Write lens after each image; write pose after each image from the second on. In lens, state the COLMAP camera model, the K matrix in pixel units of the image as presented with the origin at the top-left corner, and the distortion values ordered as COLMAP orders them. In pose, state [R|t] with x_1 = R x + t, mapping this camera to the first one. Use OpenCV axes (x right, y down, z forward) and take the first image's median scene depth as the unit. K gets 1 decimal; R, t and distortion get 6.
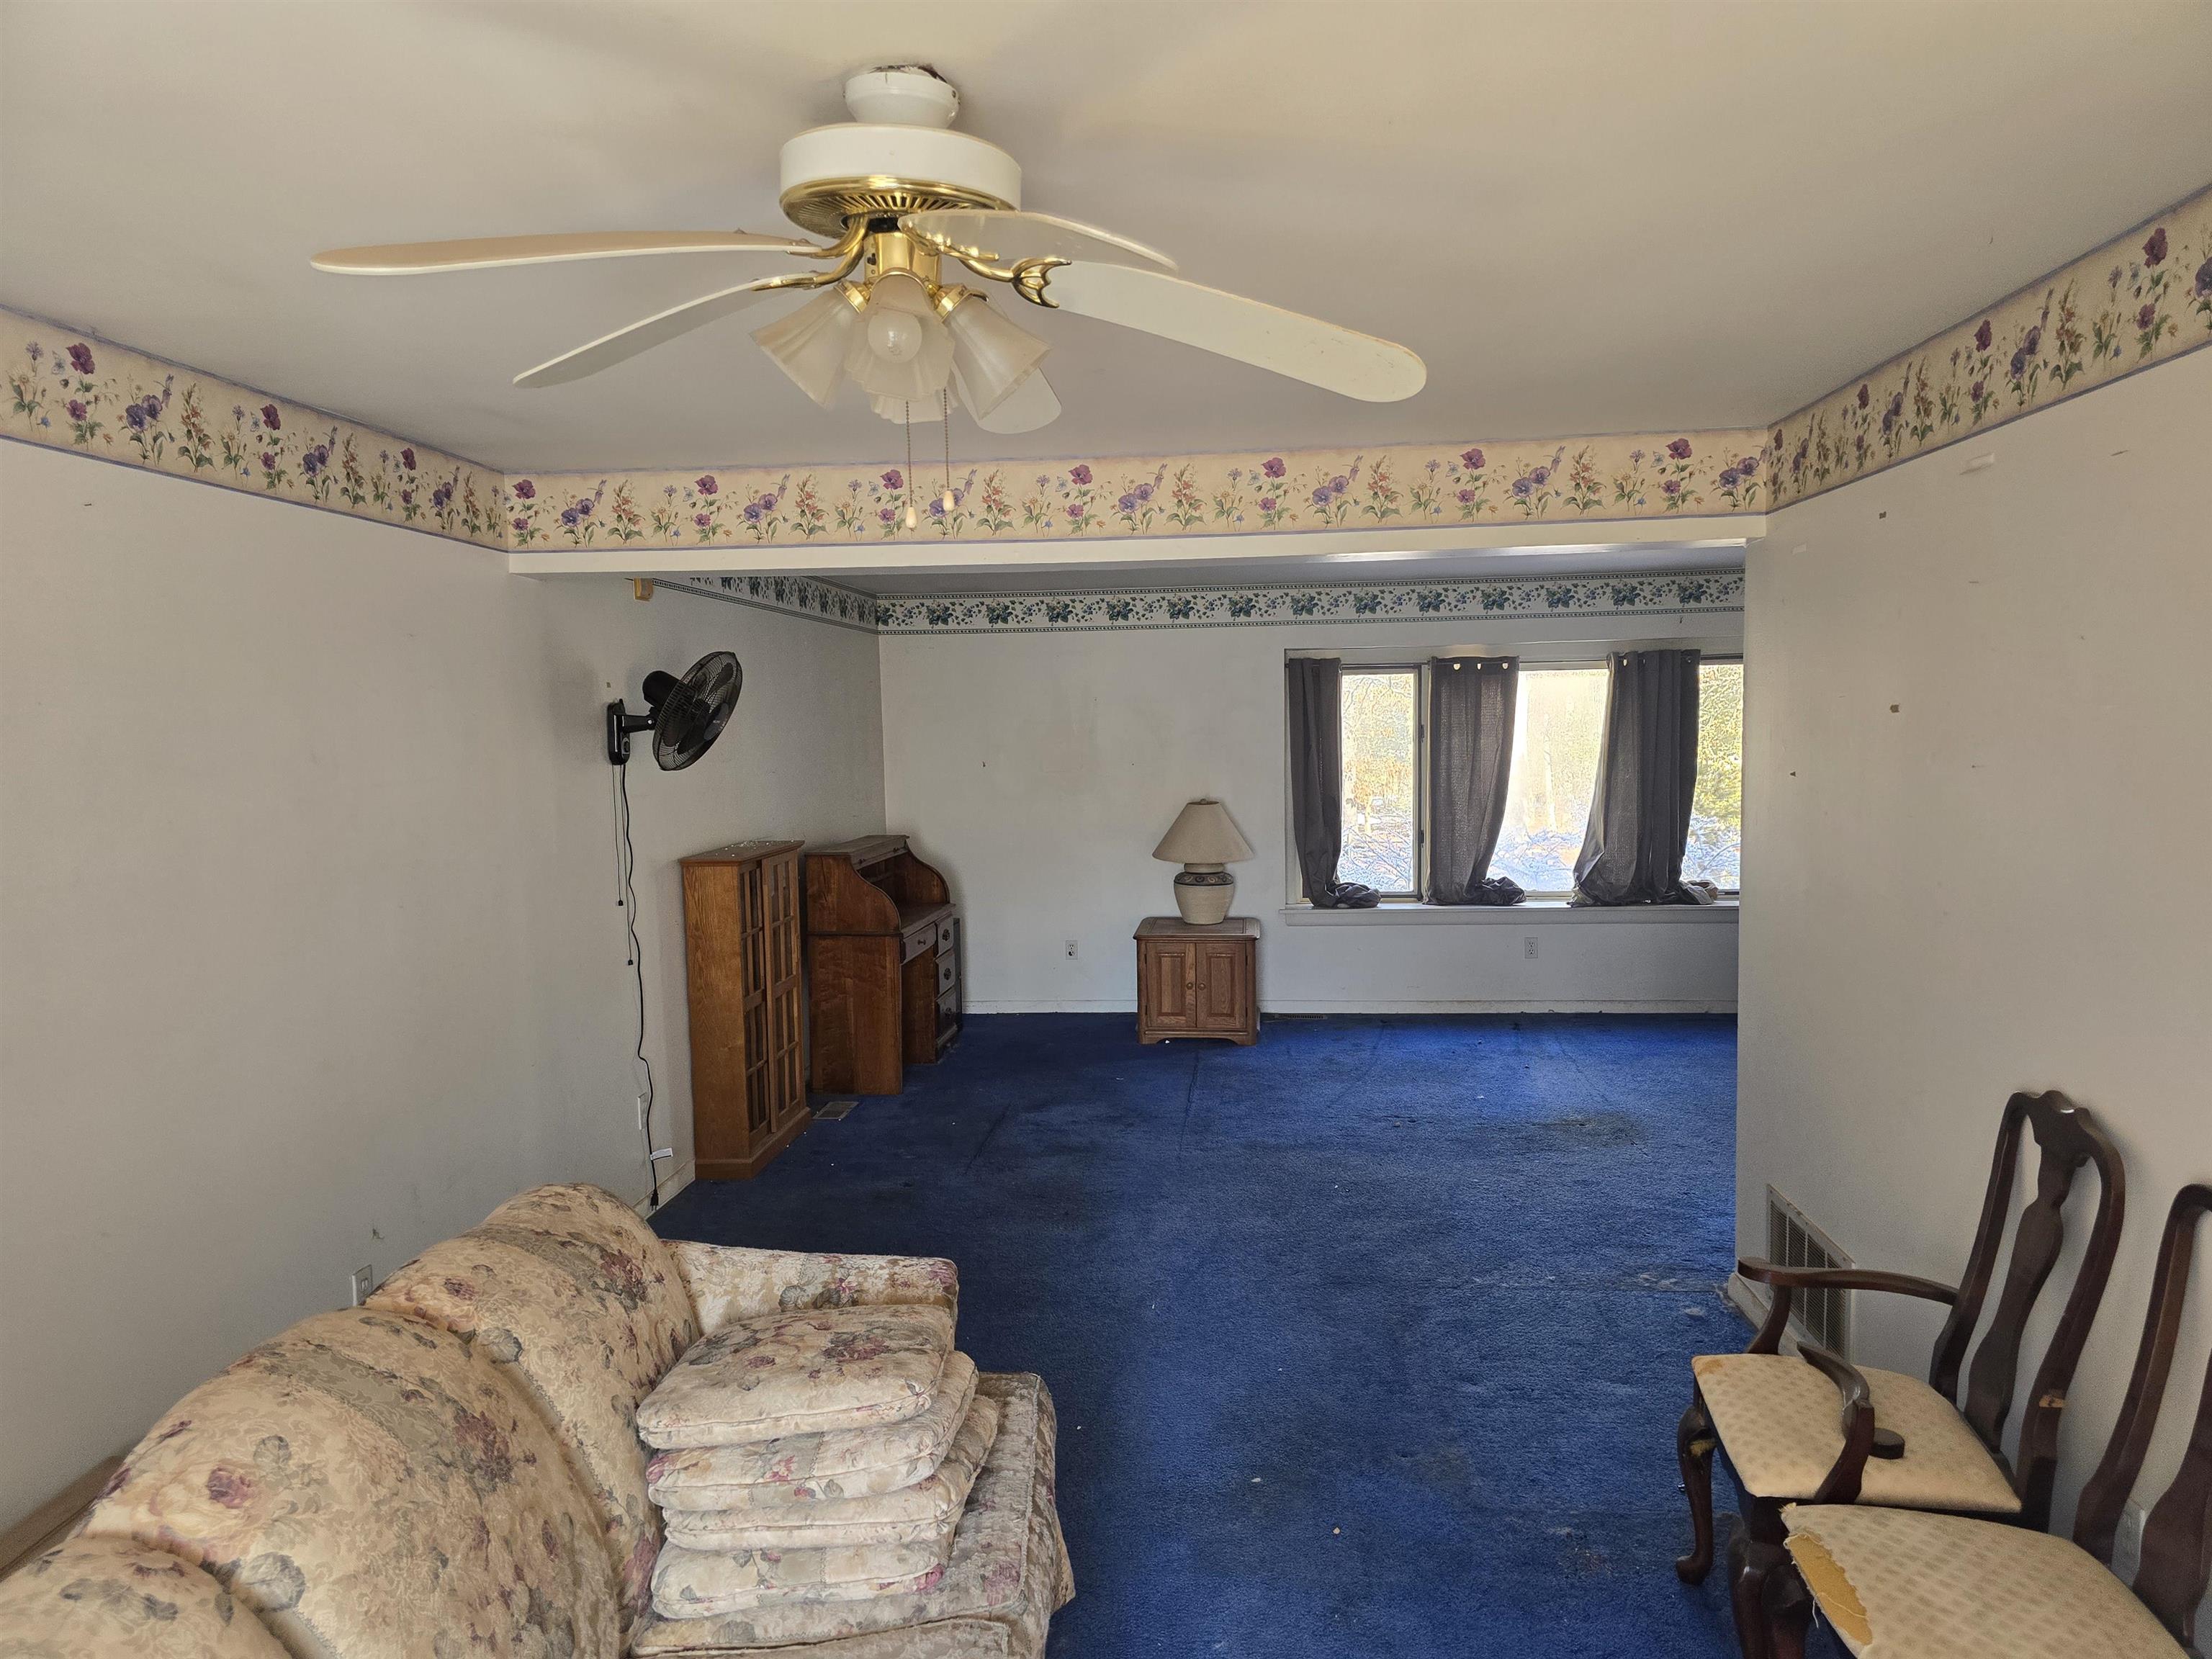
lens RADIAL K [[1450.8, 0, 1121.5], [0, 1450.8, 827.1], [0, 0, 1]] dist [0.079996, -0.083104]
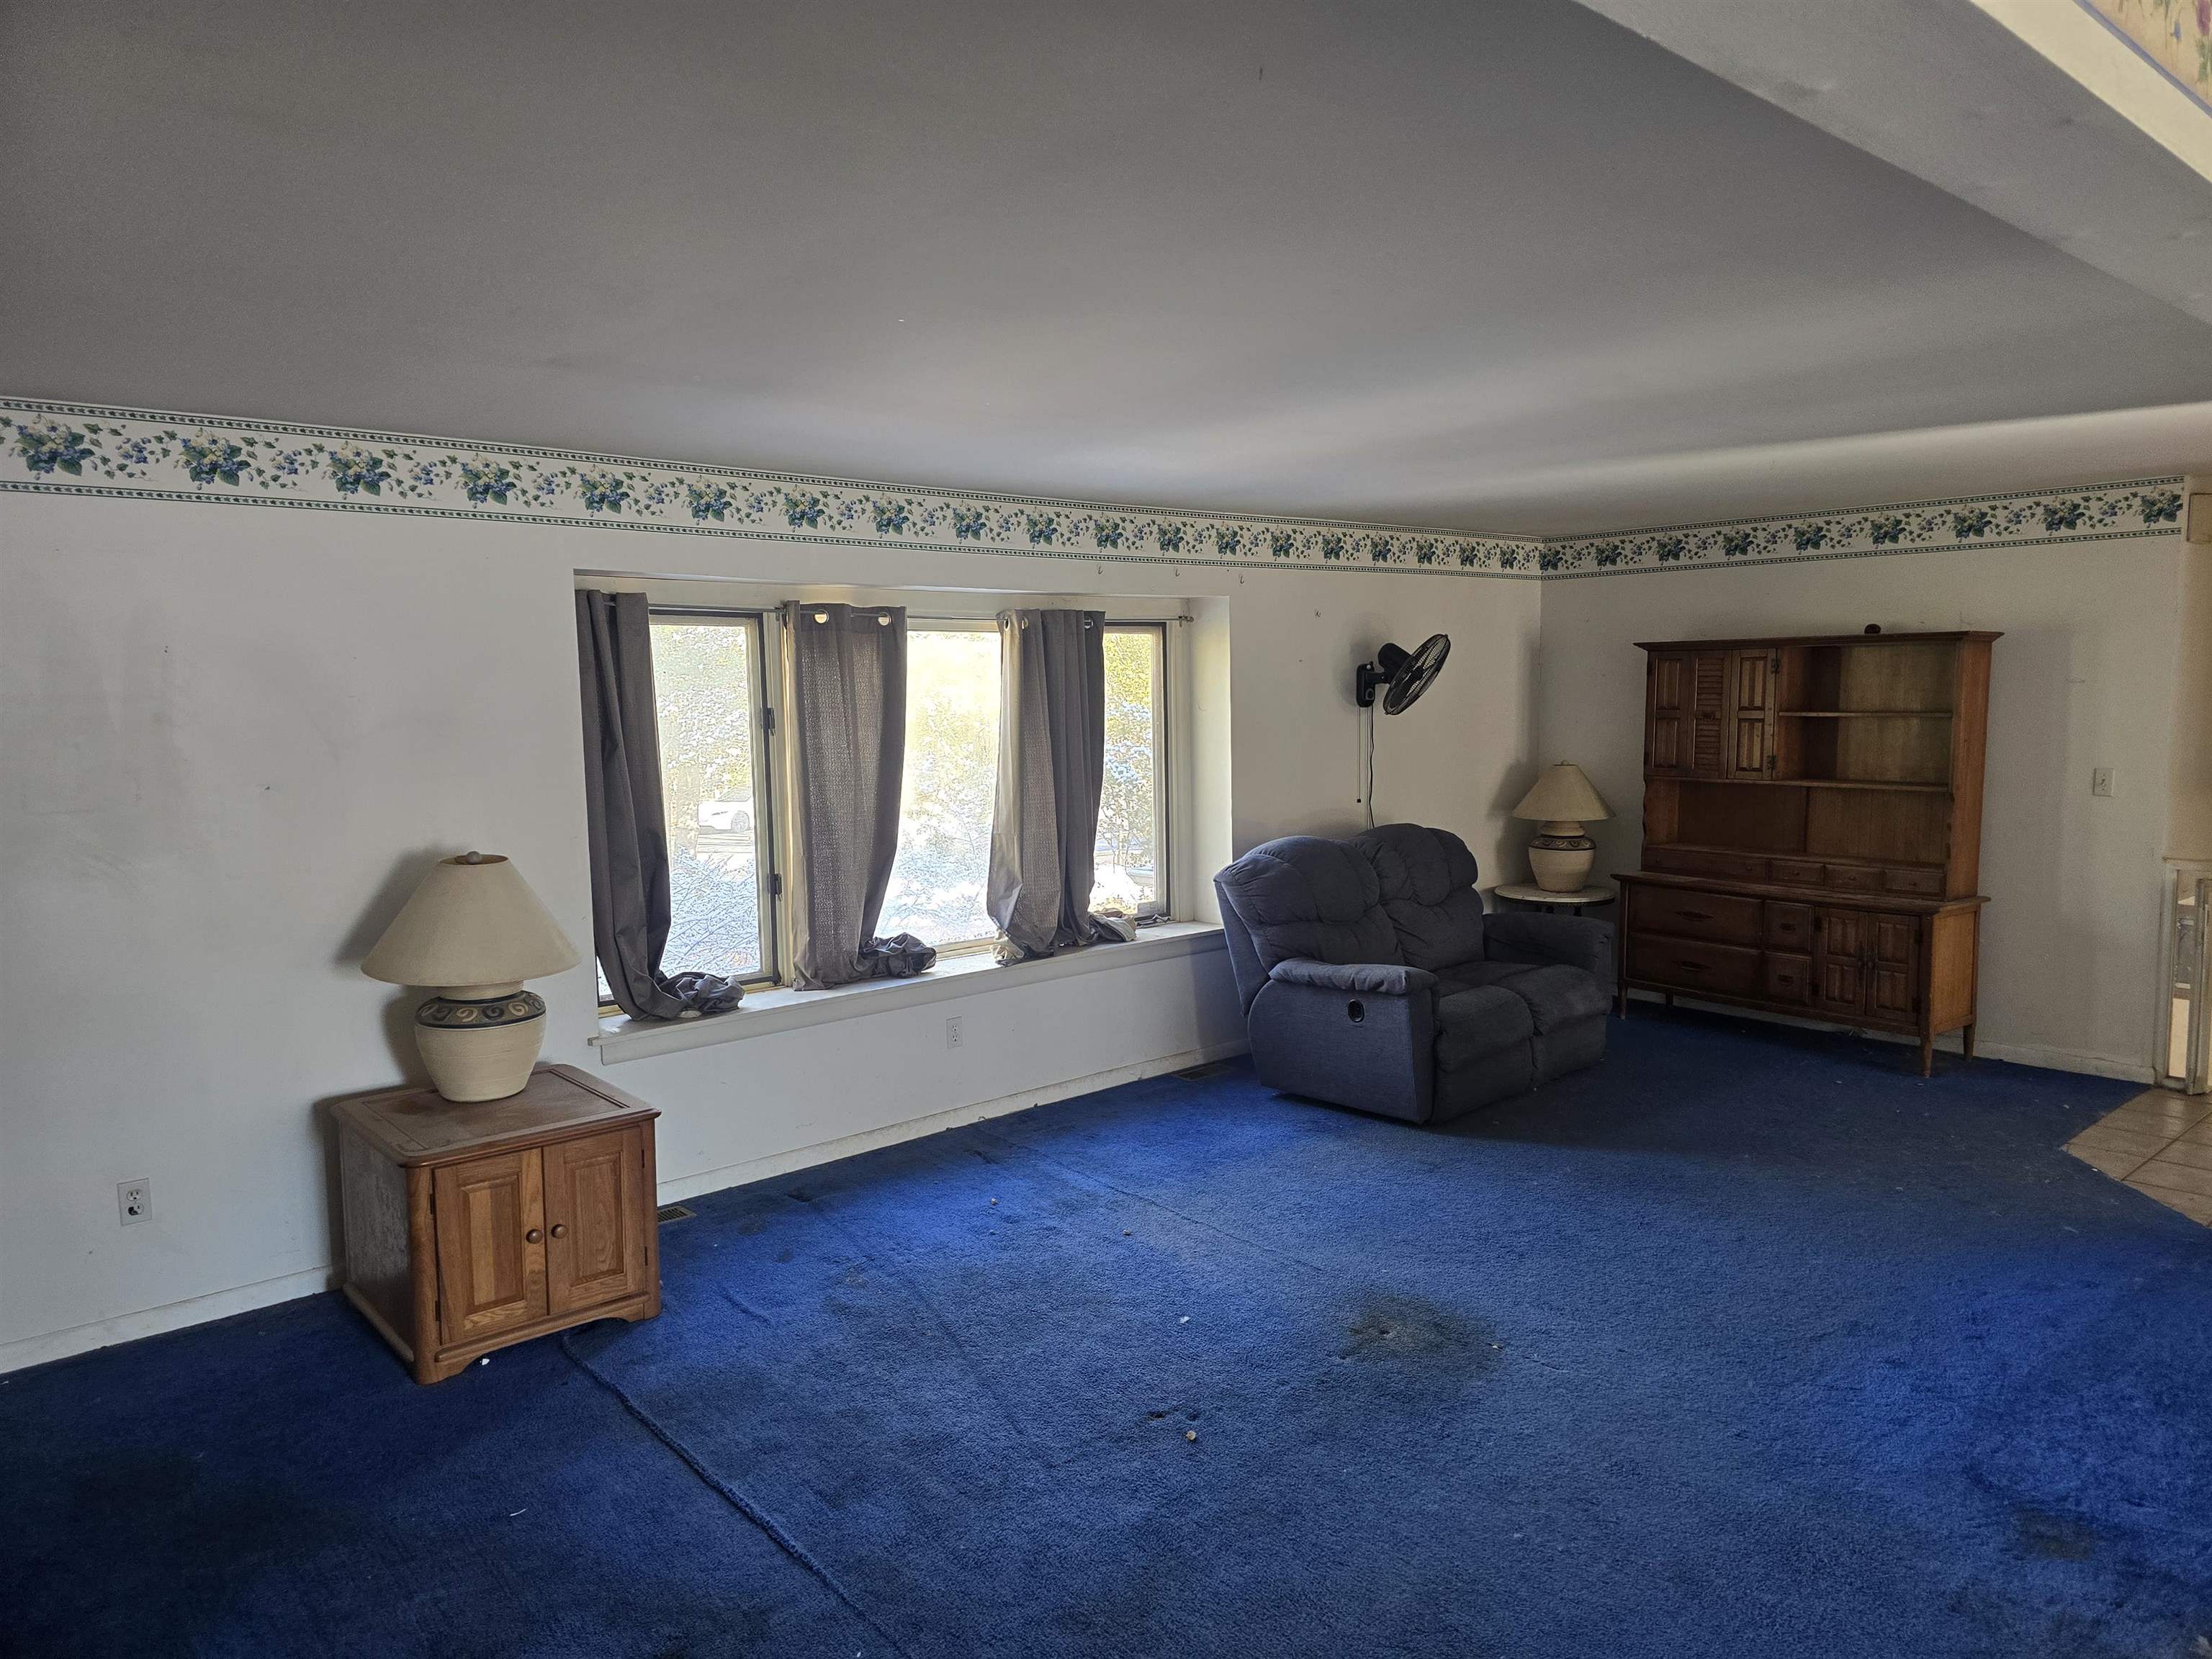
lens RADIAL K [[1450.8, 0, 1121.5], [0, 1450.8, 827.1], [0, 0, 1]] dist [0.079996, -0.083104]
pose [[0.681073, -0.061283, 0.729646, -0.158874], [0.054596, 0.997968, 0.032858, -0.031938], [-0.730177, 0.017457, 0.683035, 0.468949]]
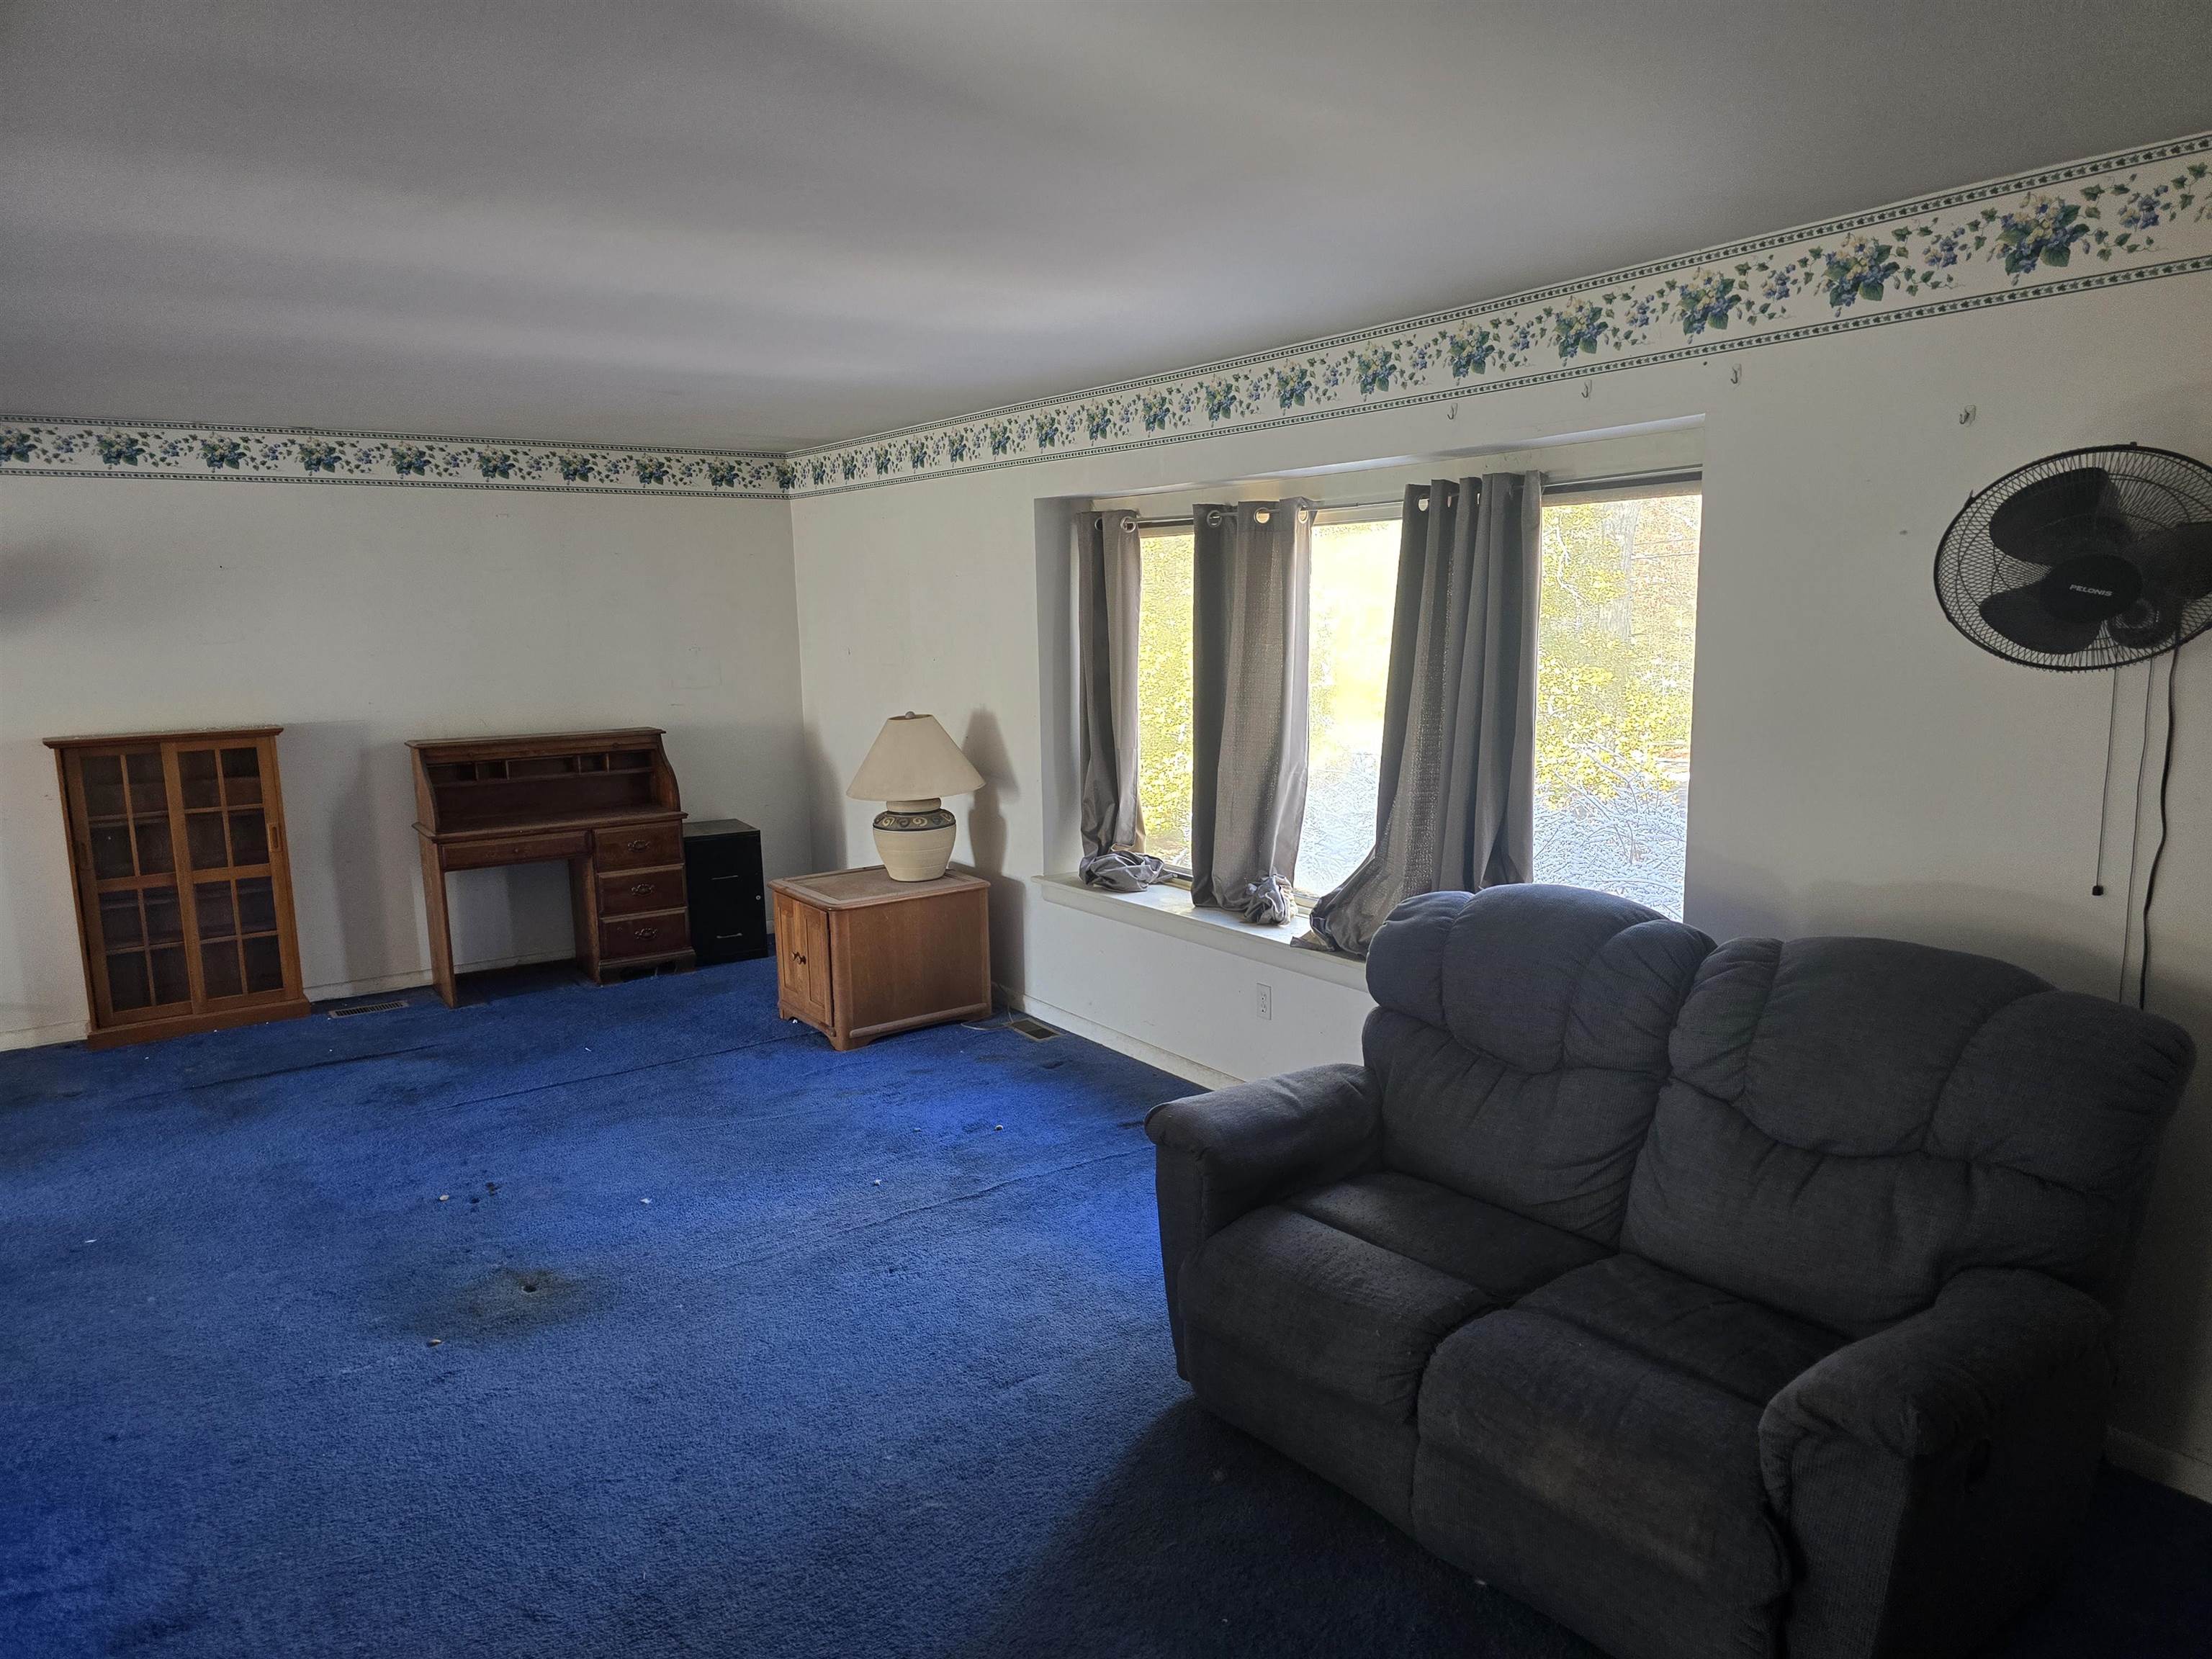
lens RADIAL K [[1482.2, 0, 1120.8], [0, 1482.2, 803.2], [0, 0, 1]] dist [0.086336, -0.087301]
pose [[0.665947, 0.111392, -0.737636, 0.672086], [-0.051528, 0.993296, 0.103479, -0.055125], [0.744217, -0.030903, 0.667222, 0.559513]]
